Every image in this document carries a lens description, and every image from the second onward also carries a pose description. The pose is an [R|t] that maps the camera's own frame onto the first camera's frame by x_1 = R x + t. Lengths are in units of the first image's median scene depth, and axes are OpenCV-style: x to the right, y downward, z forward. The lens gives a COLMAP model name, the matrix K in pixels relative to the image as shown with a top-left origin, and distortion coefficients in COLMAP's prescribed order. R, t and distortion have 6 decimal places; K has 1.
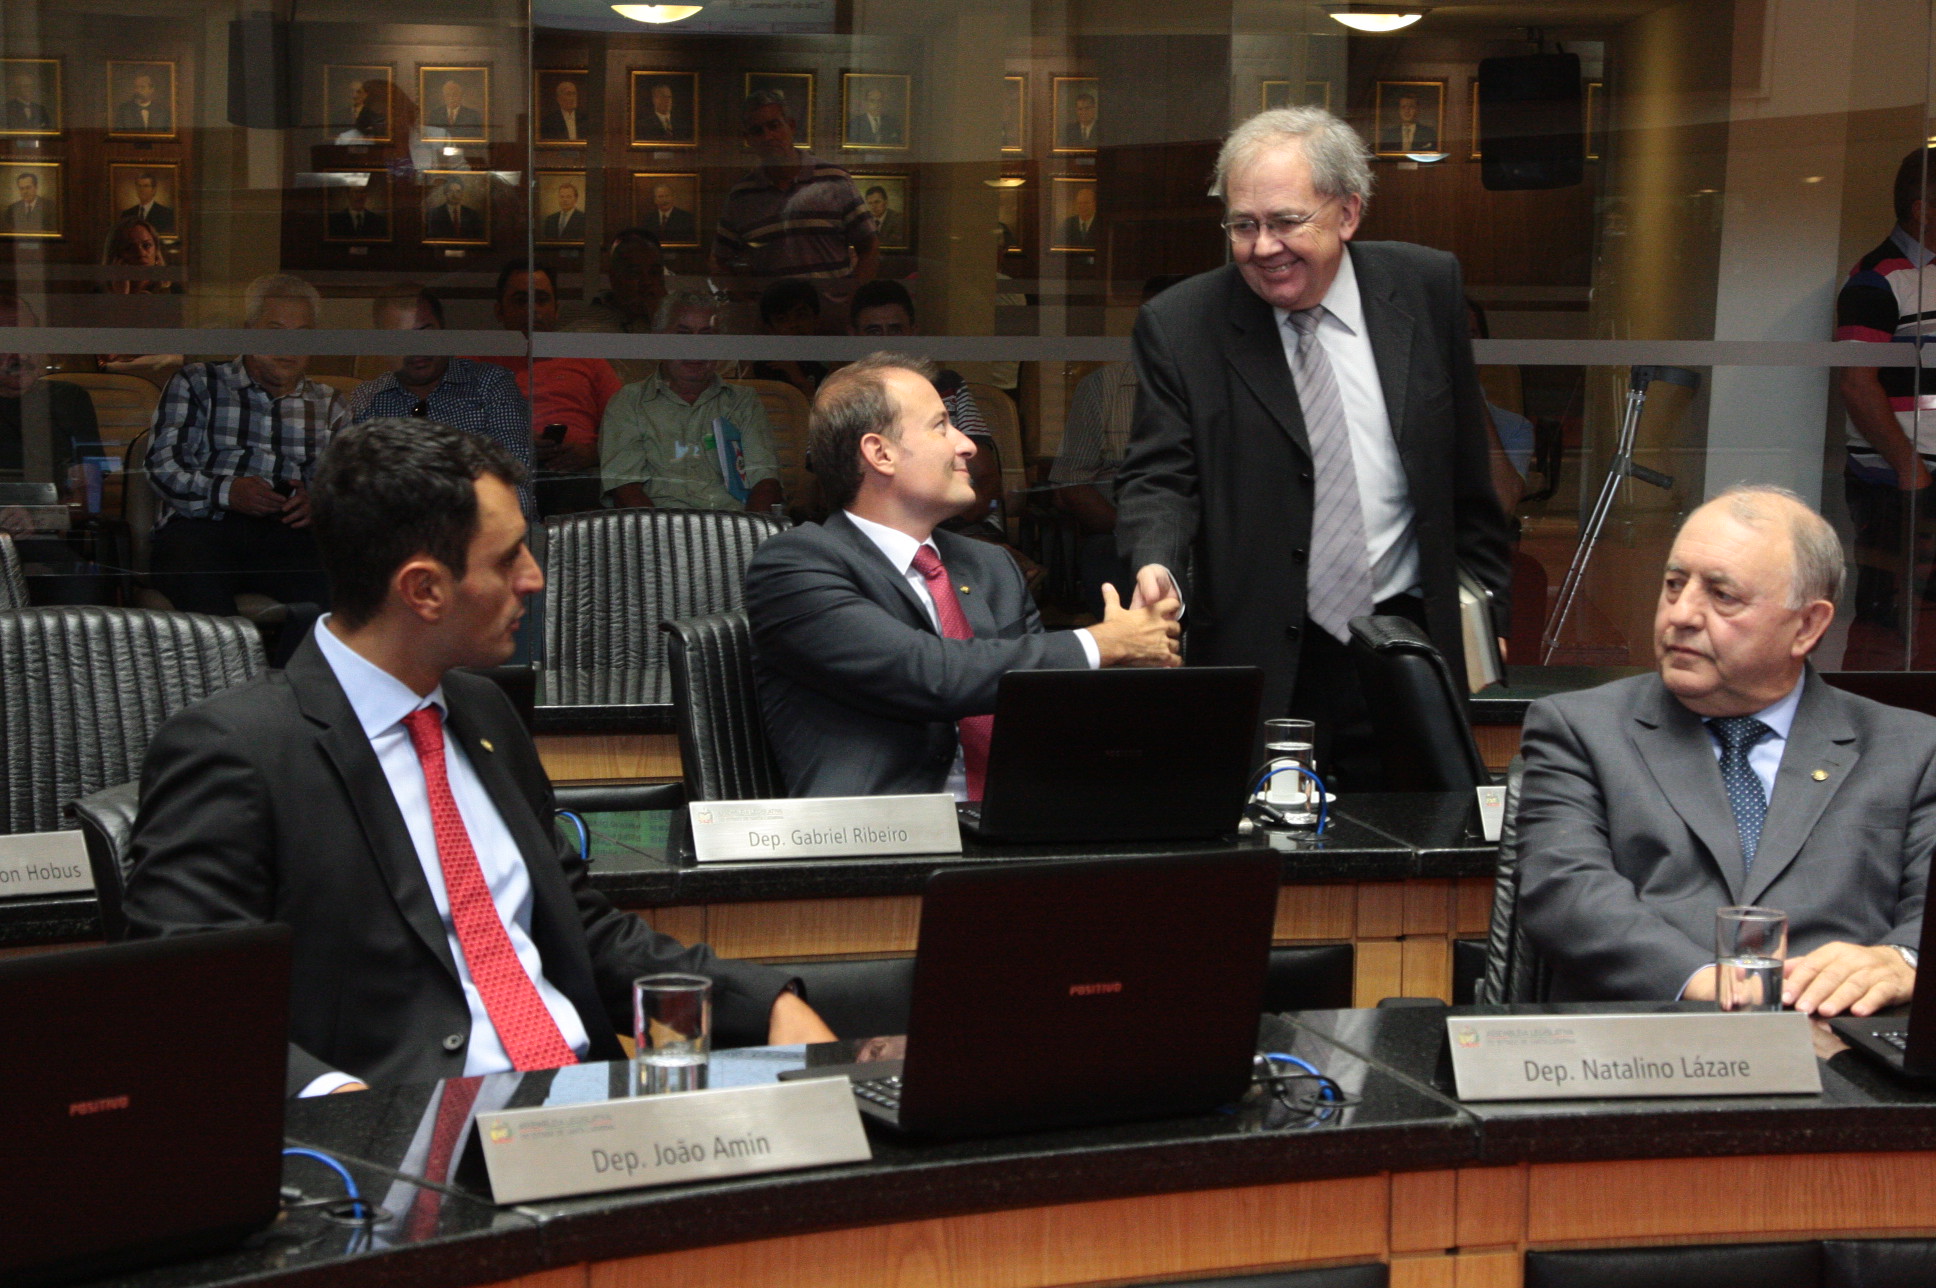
lens RADIAL K [[4423.3, 0, 968.0], [0, 4423.3, 644.0], [0, 0, 1]] dist [0.127468, 0.456841]
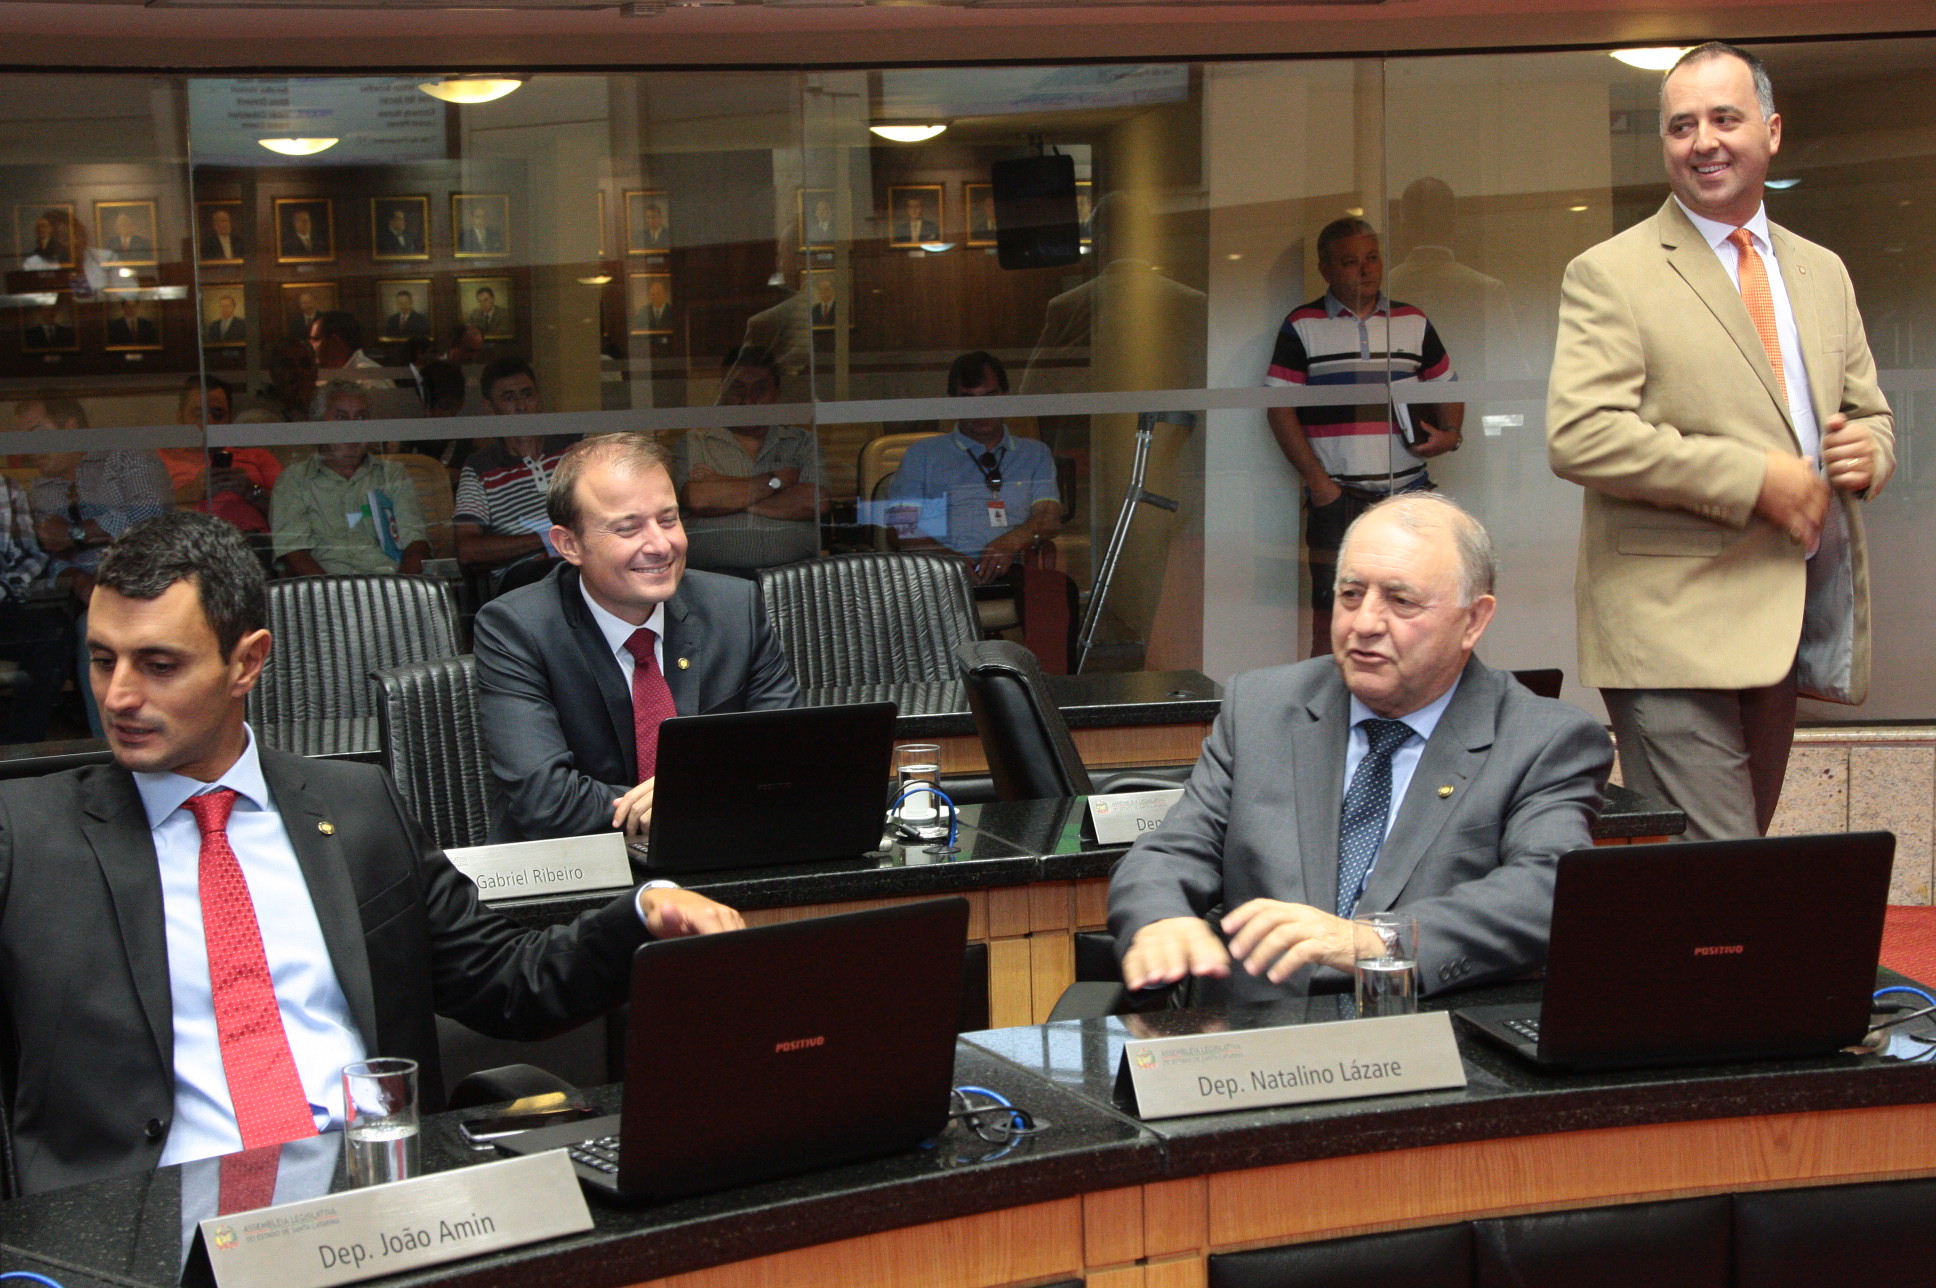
lens RADIAL K [[3427.4, 0, 968.0], [0, 3427.4, 644.0], [0, 0, 1]] dist [0.045589, 0.040540]
pose [[0.991635, -0.052870, 0.117746, -0.011854], [0.052457, 0.998601, 0.006602, -0.010360], [-0.117930, -0.000370, 0.993022, 0.105817]]
